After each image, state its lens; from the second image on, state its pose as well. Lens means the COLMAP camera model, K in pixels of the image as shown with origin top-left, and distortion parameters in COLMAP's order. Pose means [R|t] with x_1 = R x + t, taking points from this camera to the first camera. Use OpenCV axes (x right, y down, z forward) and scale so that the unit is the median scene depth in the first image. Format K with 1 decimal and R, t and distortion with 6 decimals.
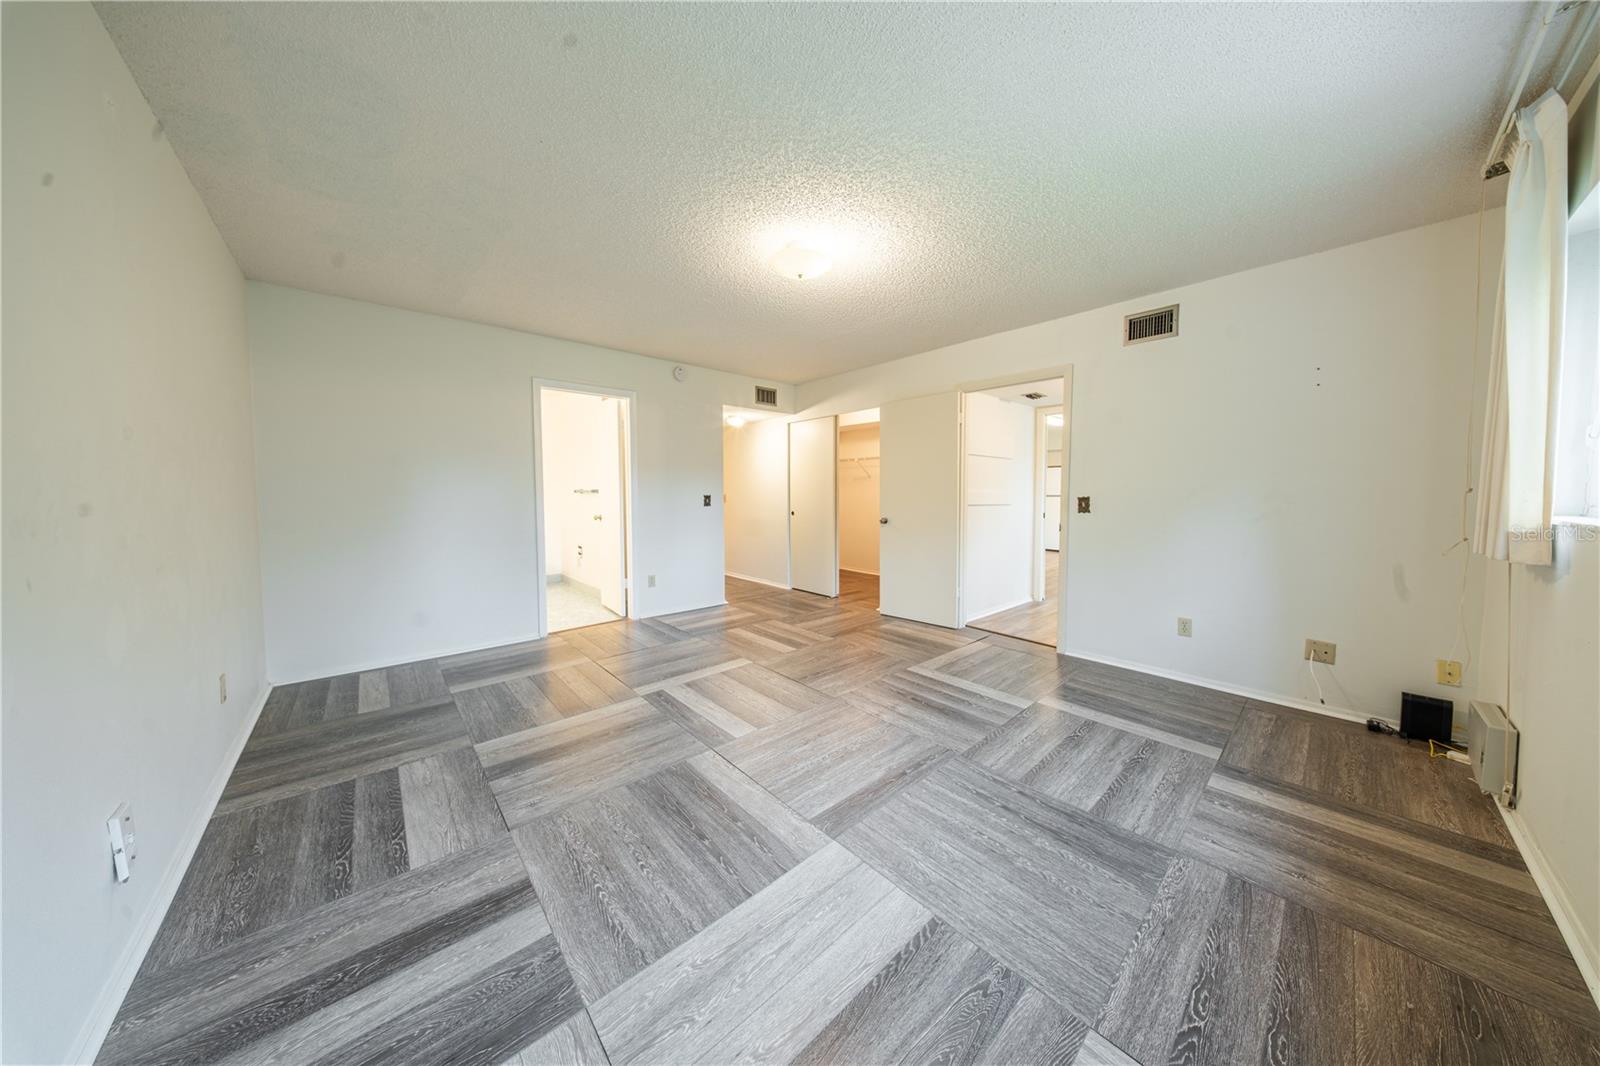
lens RADIAL K [[489.2, 0, 798.8], [0, 489.2, 517.0], [0, 0, 1]] dist [0.000678, -0.000344]
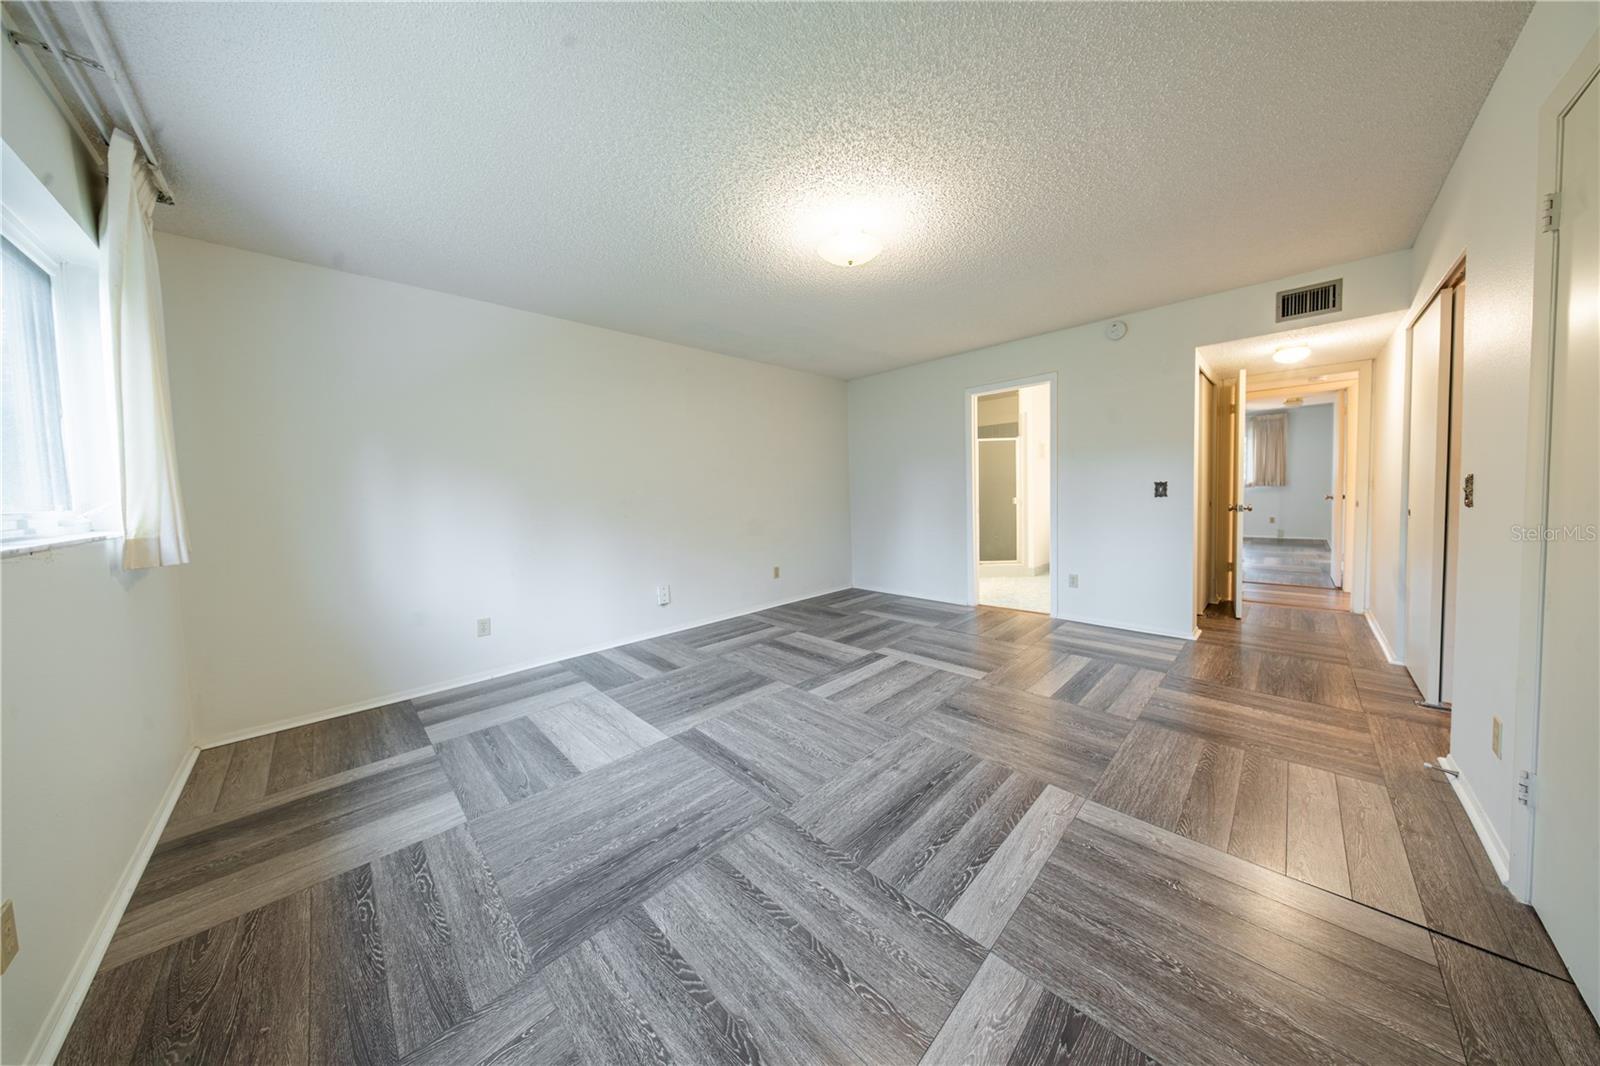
lens RADIAL K [[489.2, 0, 827.1], [0, 489.2, 513.5], [0, 0, 1]] dist [0.000678, -0.000344]
pose [[0.077751, 0.050784, -0.995678, 1.267443], [-0.025782, 0.998470, 0.048914, -0.051277], [0.996639, 0.021867, 0.078942, 1.144818]]
